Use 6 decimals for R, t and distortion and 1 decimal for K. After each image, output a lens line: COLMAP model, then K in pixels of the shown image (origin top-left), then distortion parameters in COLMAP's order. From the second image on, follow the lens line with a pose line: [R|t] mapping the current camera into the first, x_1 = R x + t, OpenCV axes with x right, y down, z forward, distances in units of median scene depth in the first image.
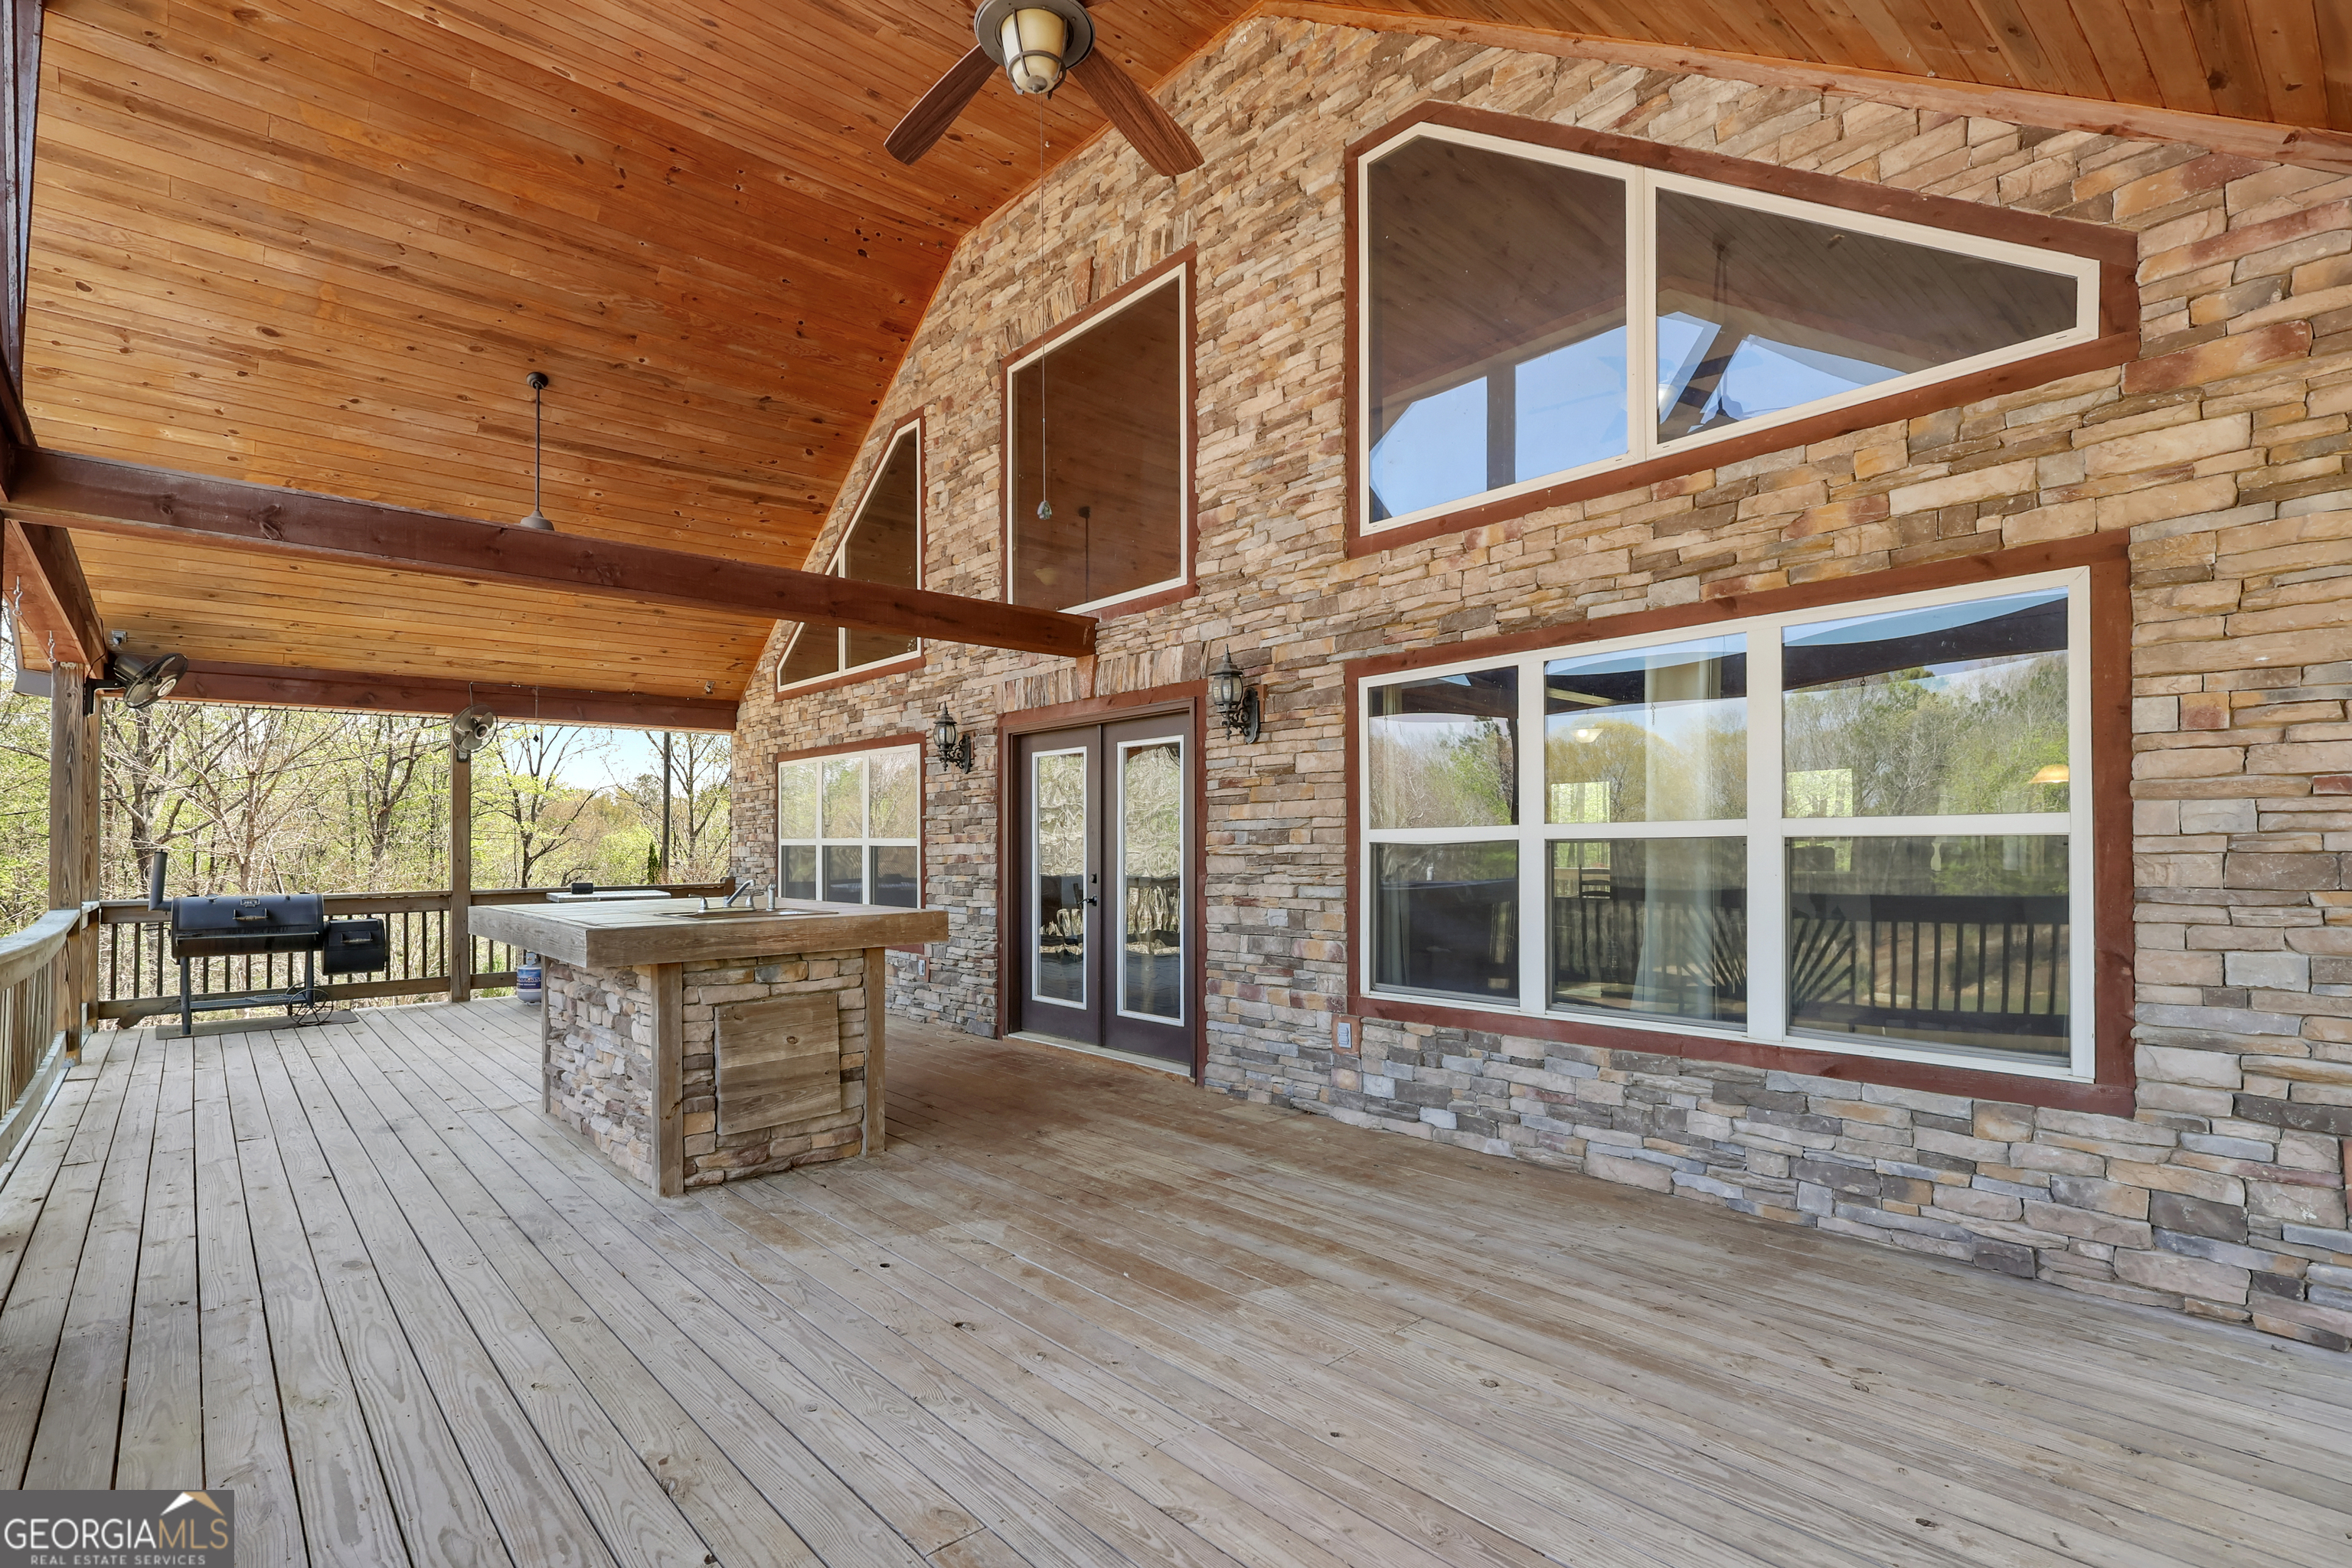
lens RADIAL K [[1140.6, 0, 1094.5], [0, 1140.6, 864.3], [0, 0, 1]] dist [0.001355, 0.002590]
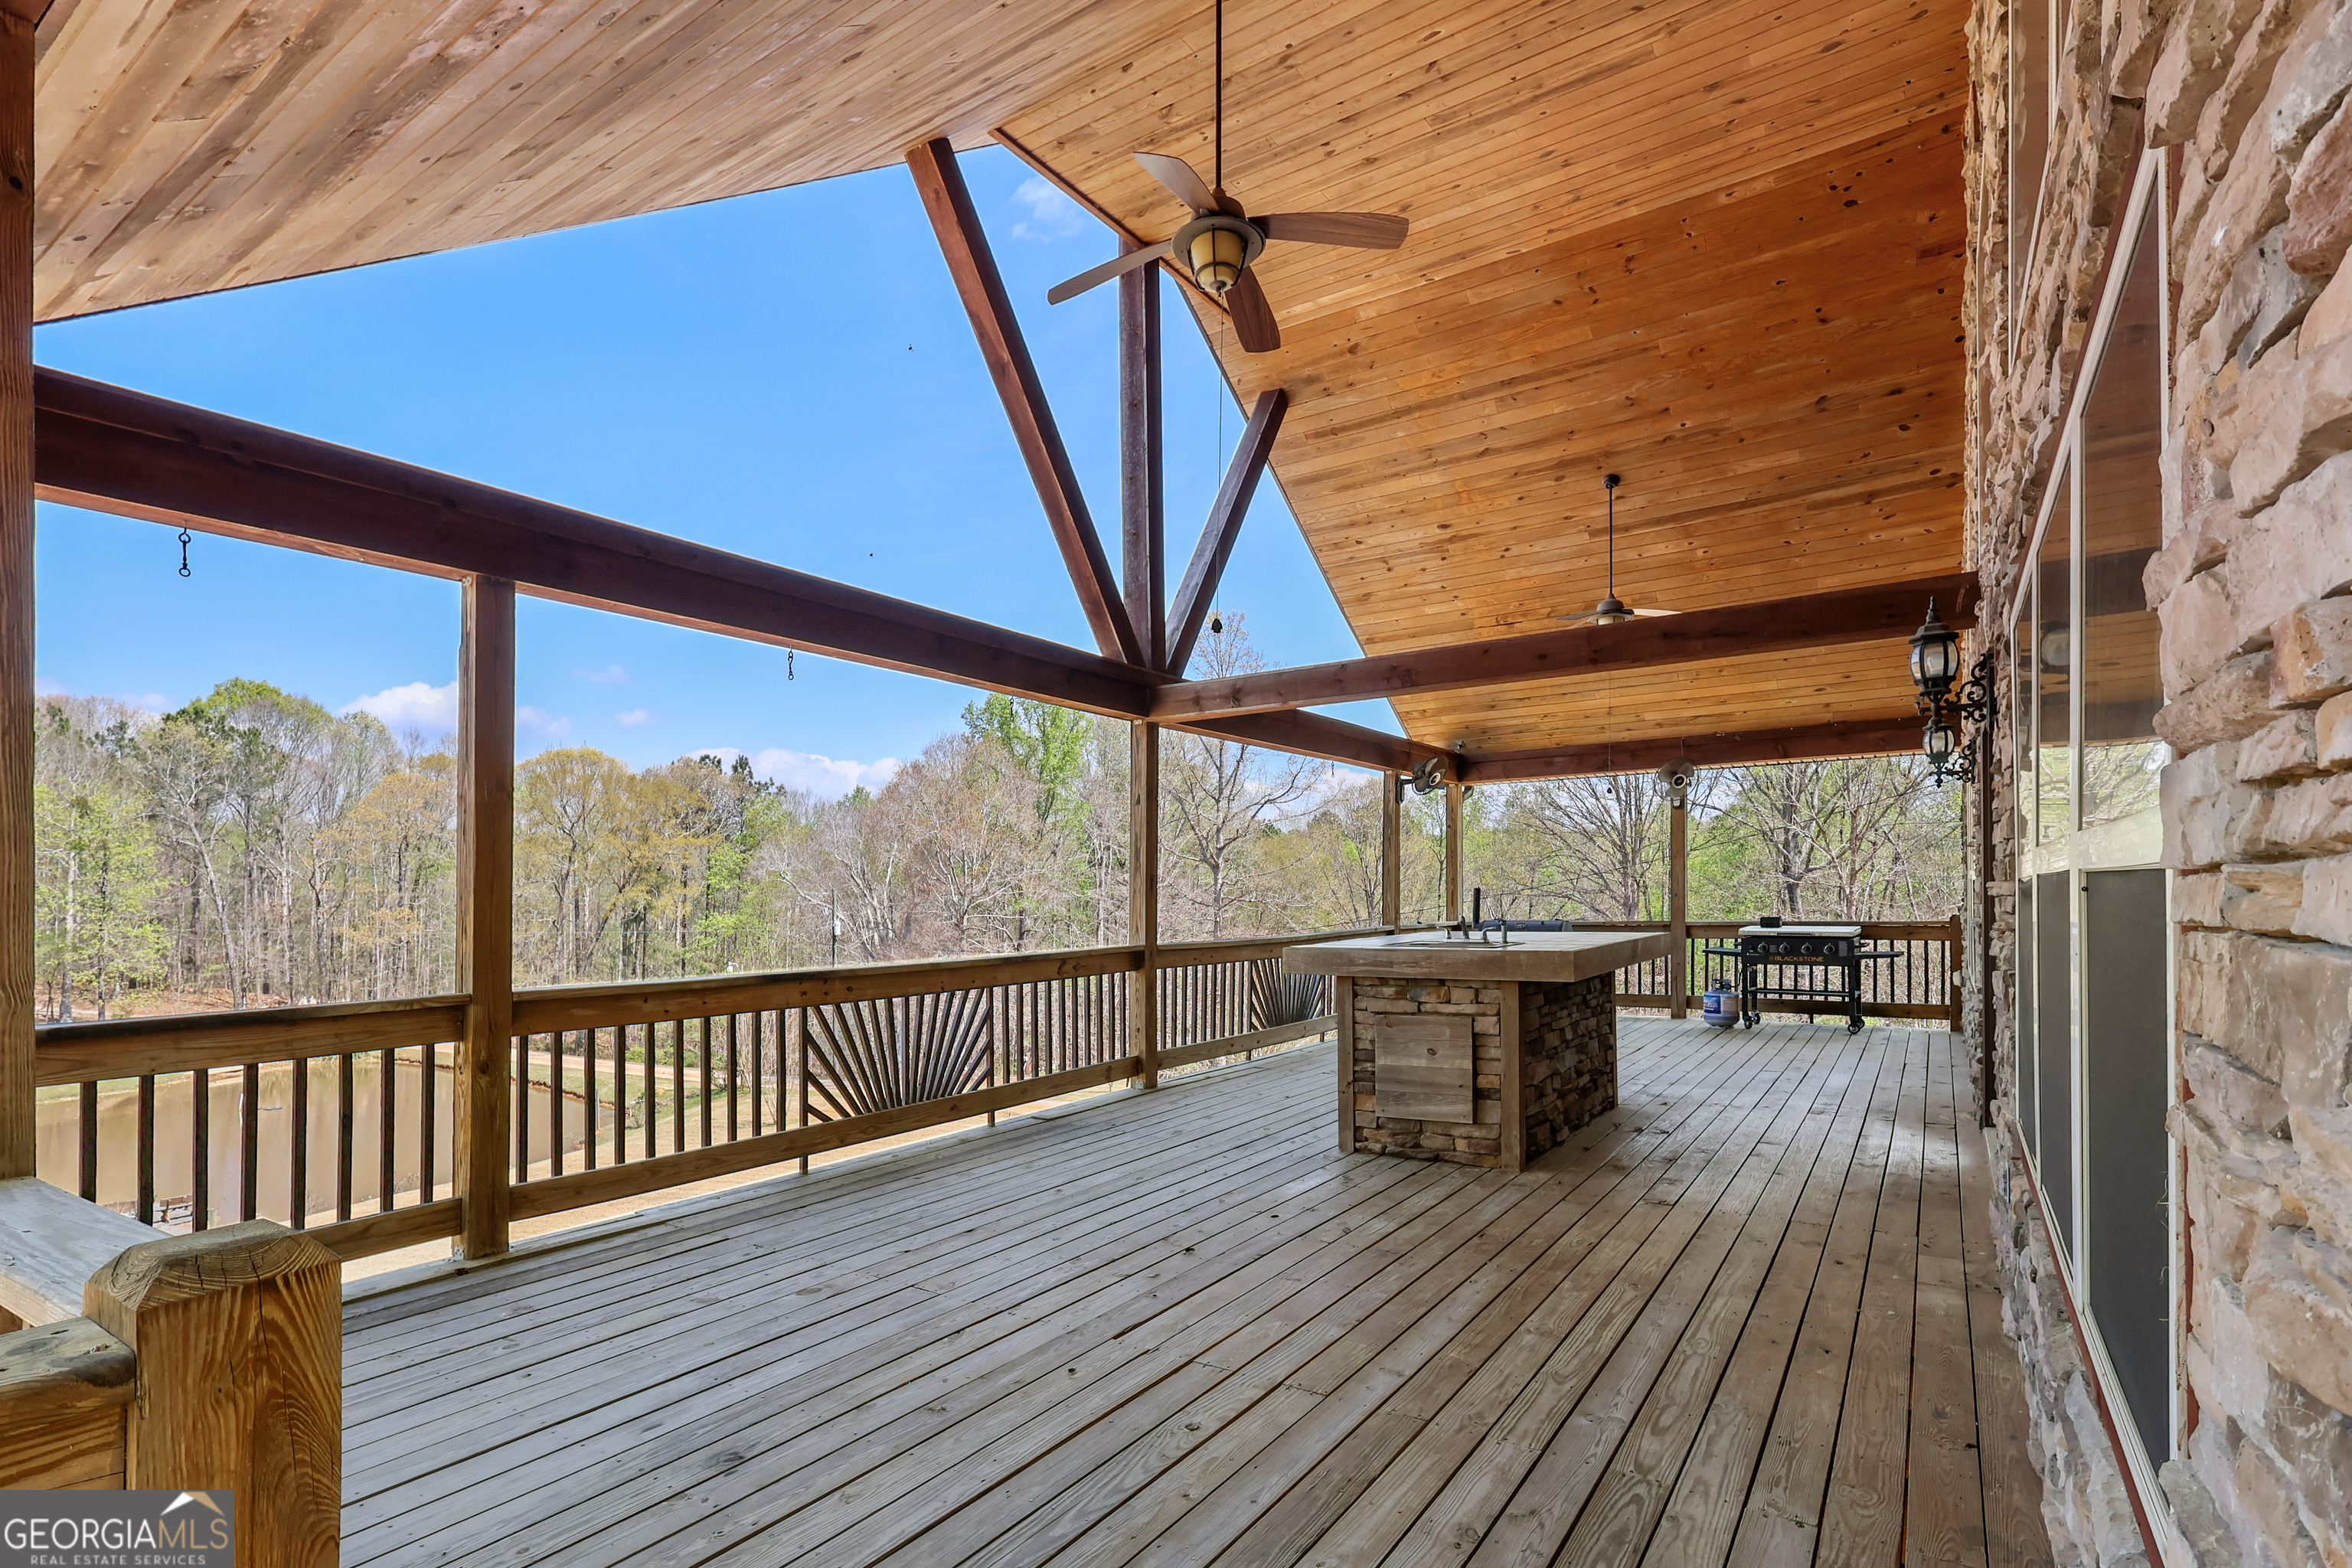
lens RADIAL K [[1140.6, 0, 1196.2], [0, 1140.6, 903.6], [0, 0, 1]] dist [0.001355, 0.002590]
pose [[0.266349, 0.013093, -0.963788, 0.788046], [-0.004003, 0.999914, 0.012477, -0.013368], [0.963868, 0.000535, 0.266379, 0.436107]]
